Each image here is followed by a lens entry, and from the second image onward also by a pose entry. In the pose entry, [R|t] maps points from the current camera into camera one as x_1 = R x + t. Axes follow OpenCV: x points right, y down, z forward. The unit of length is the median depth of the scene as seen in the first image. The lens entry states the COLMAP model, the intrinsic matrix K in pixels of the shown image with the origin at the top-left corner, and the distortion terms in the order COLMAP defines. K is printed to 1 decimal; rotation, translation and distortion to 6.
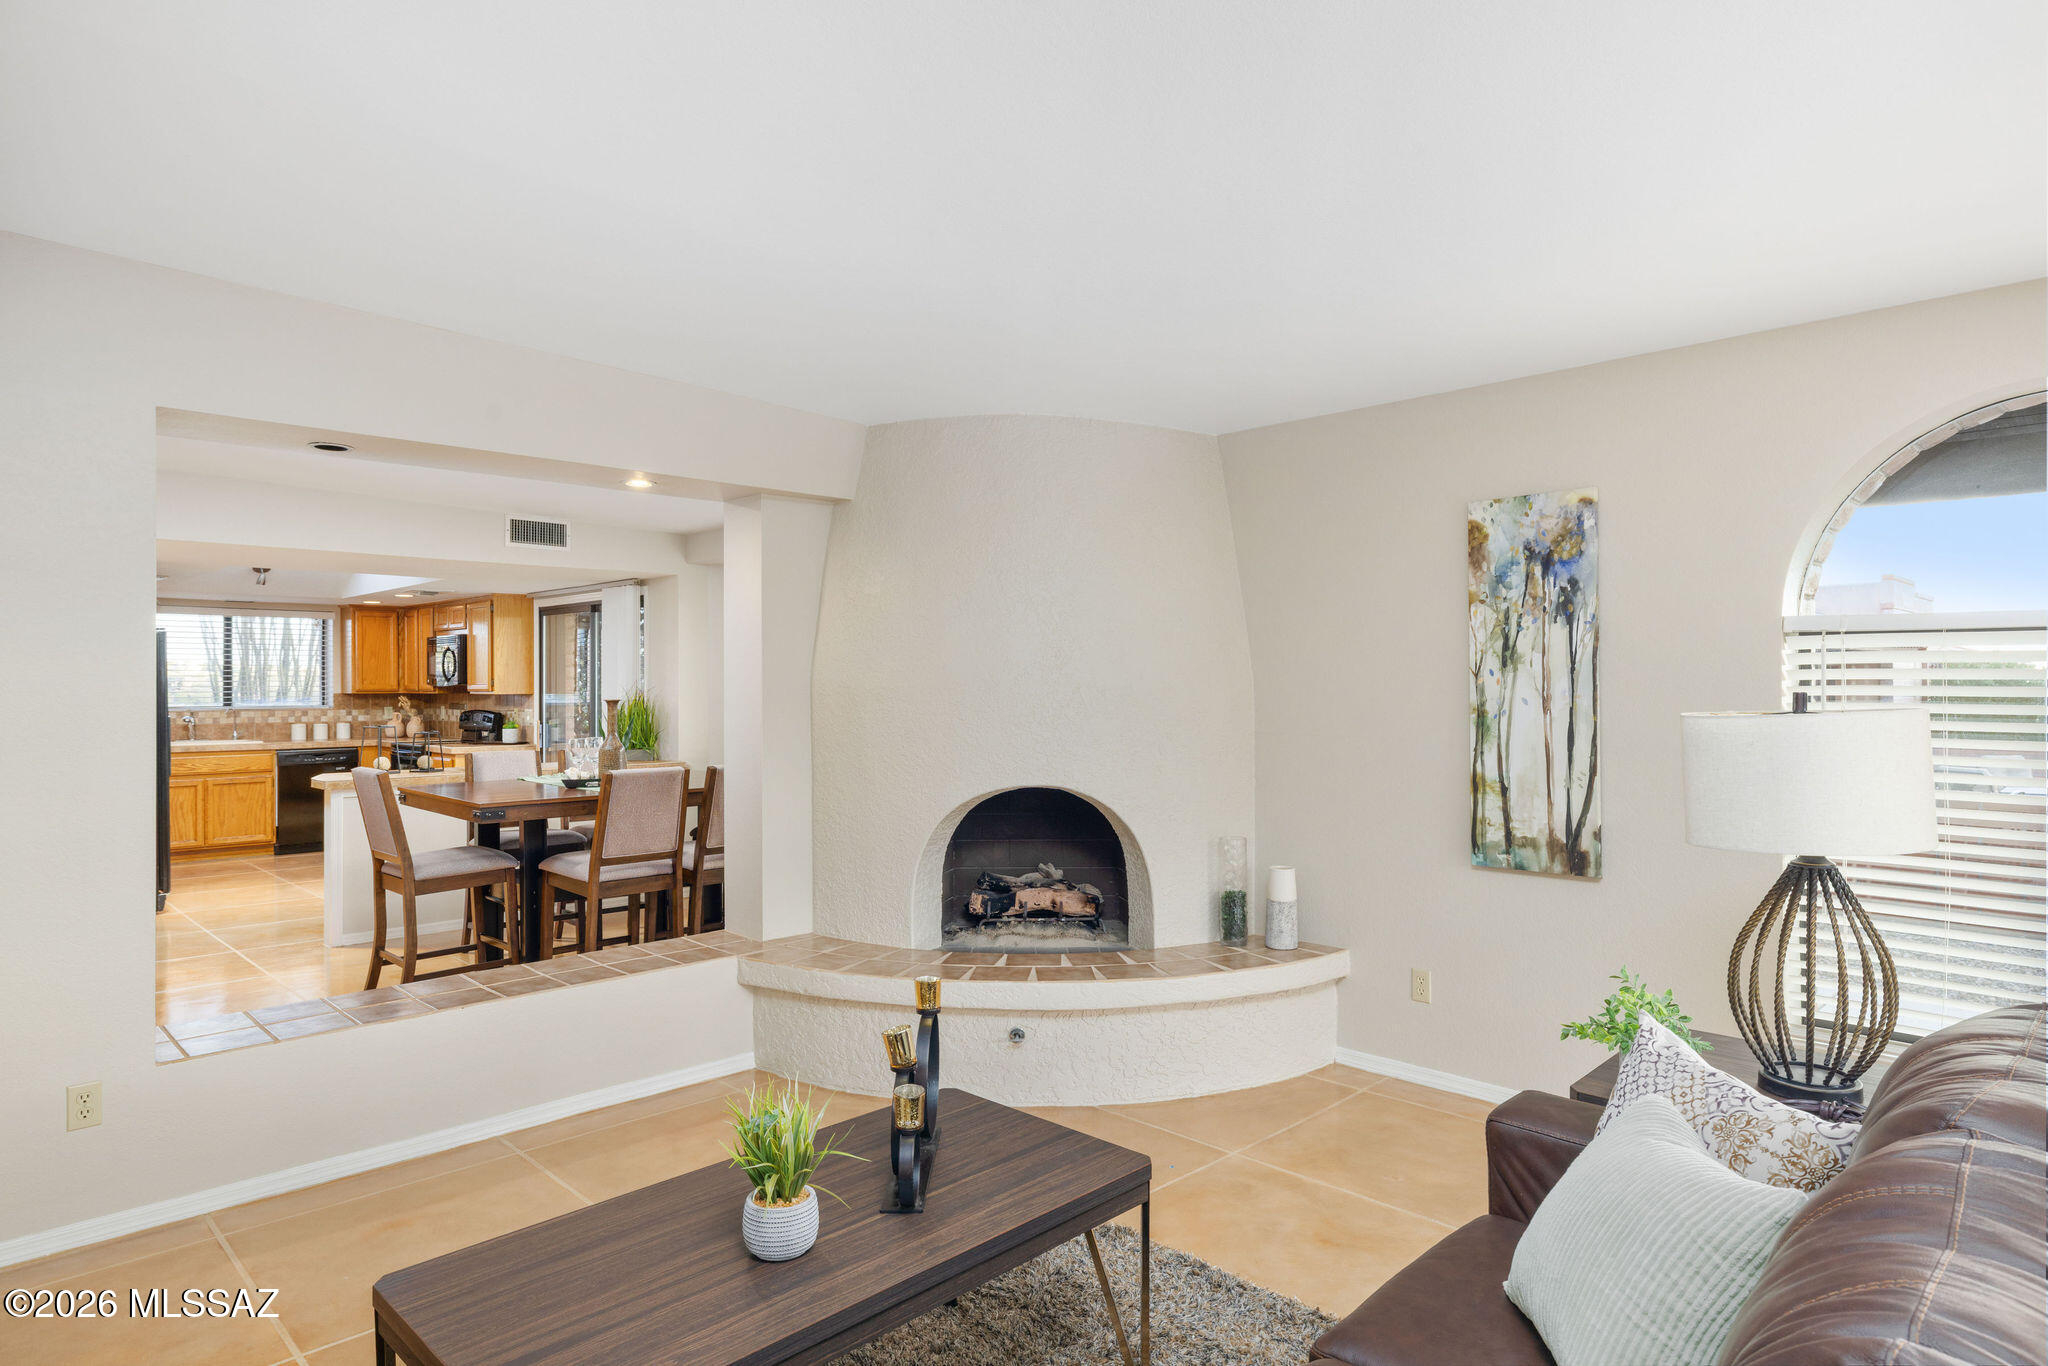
lens RADIAL K [[1169.1, 0, 1024.7], [0, 1169.1, 677.8], [0, 0, 1]] dist [-0.000963, -0.000007]
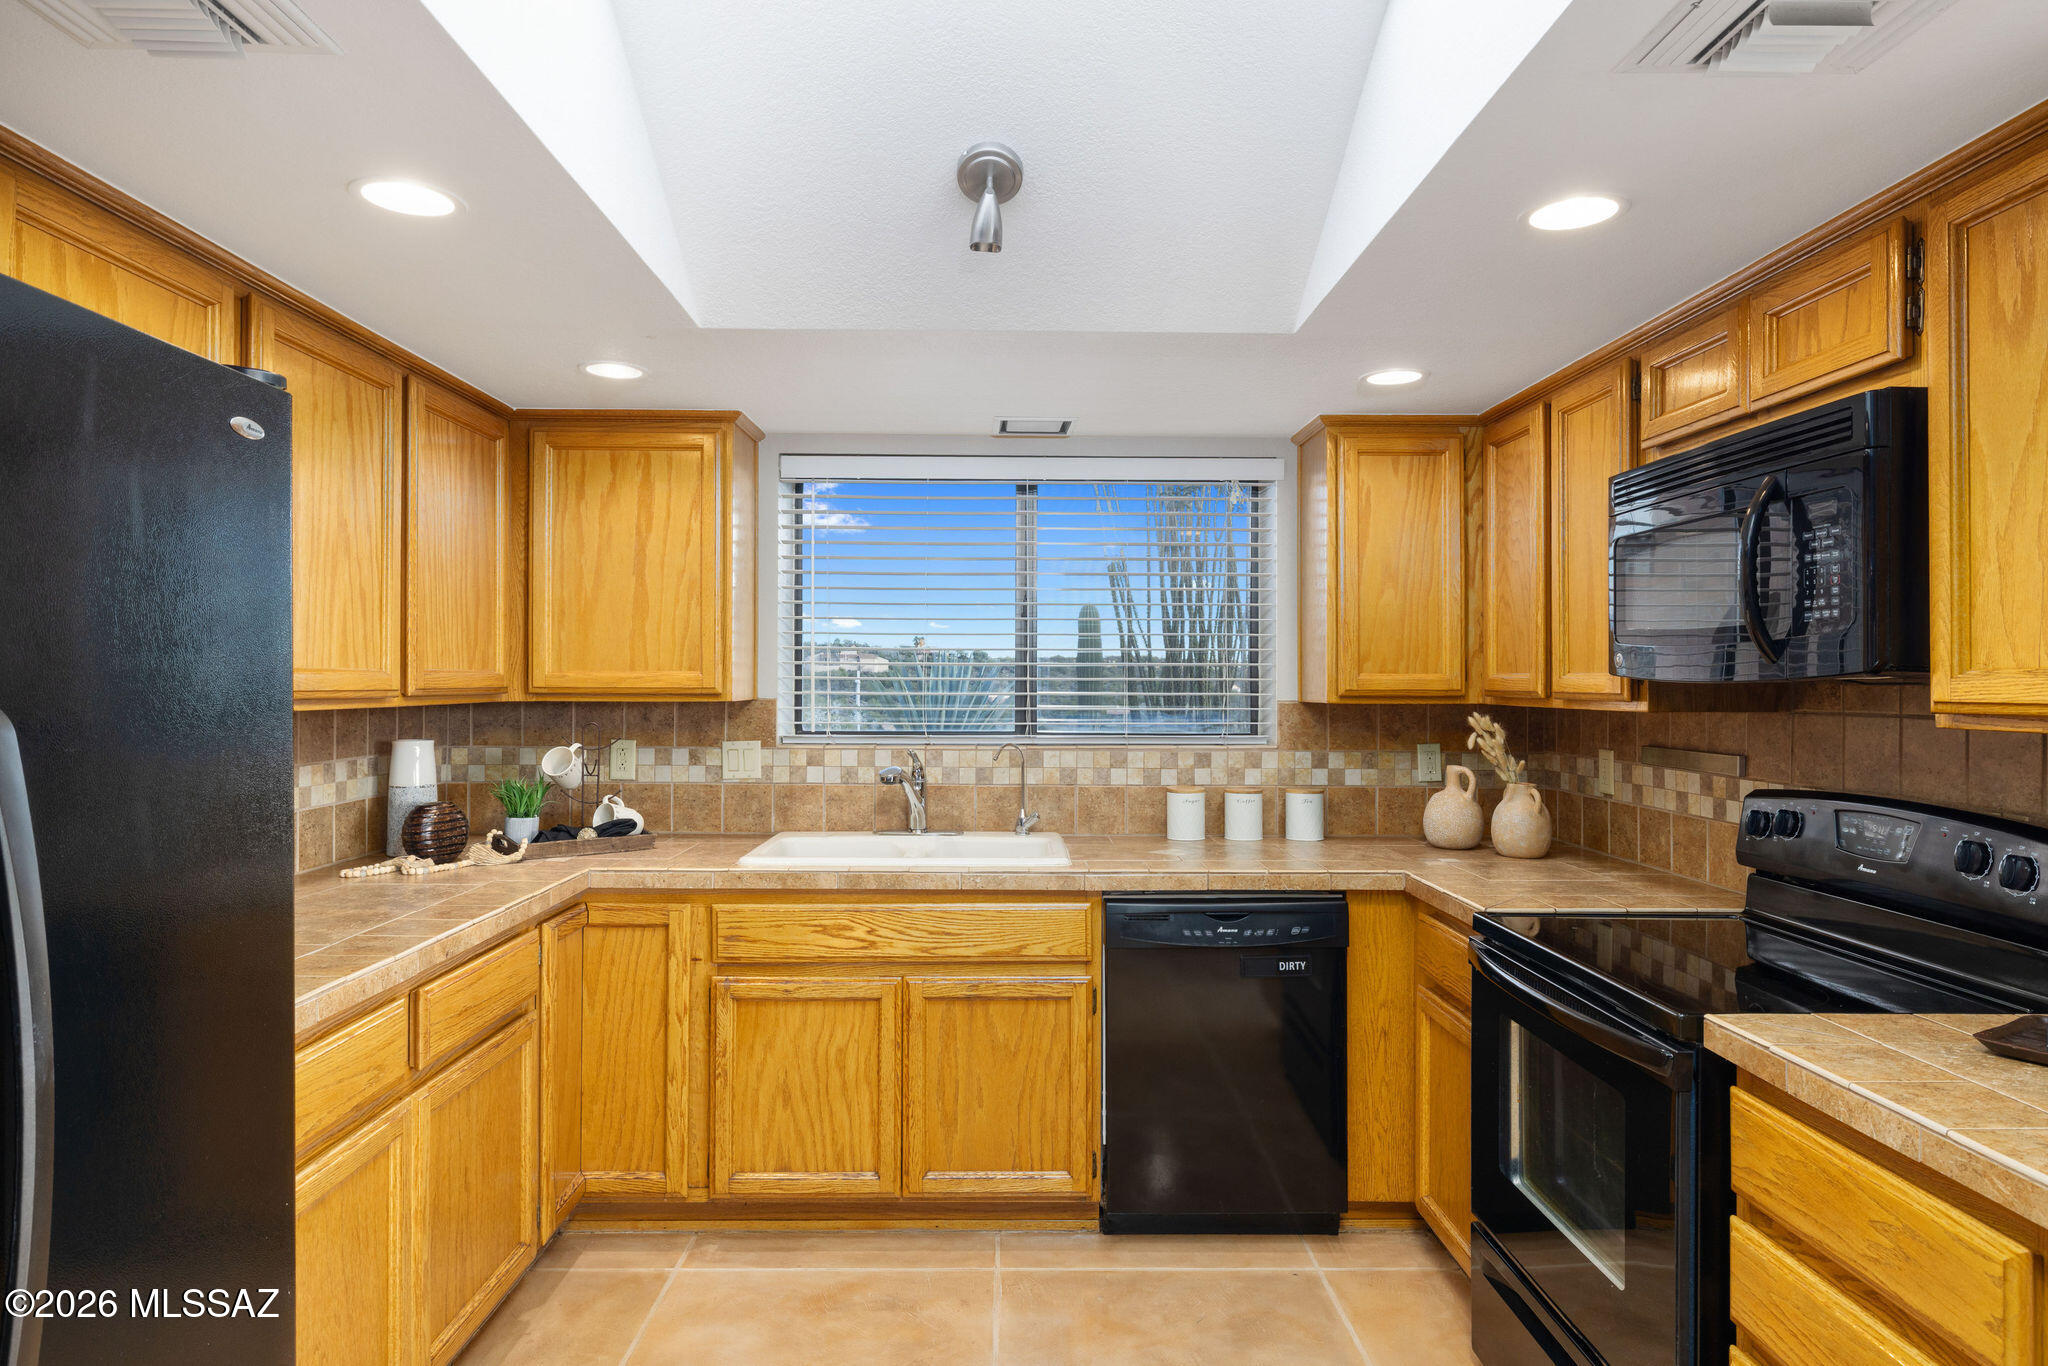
lens RADIAL K [[1169.1, 0, 1024.0], [0, 1169.1, 674.5], [0, 0, 1]] dist [-0.000963, -0.000007]
pose [[0.716864, 0.000001, -0.697213, -0.417037], [-0.001988, 0.999996, -0.002042, 0.006410], [0.697210, 0.002850, 0.716861, 0.720657]]
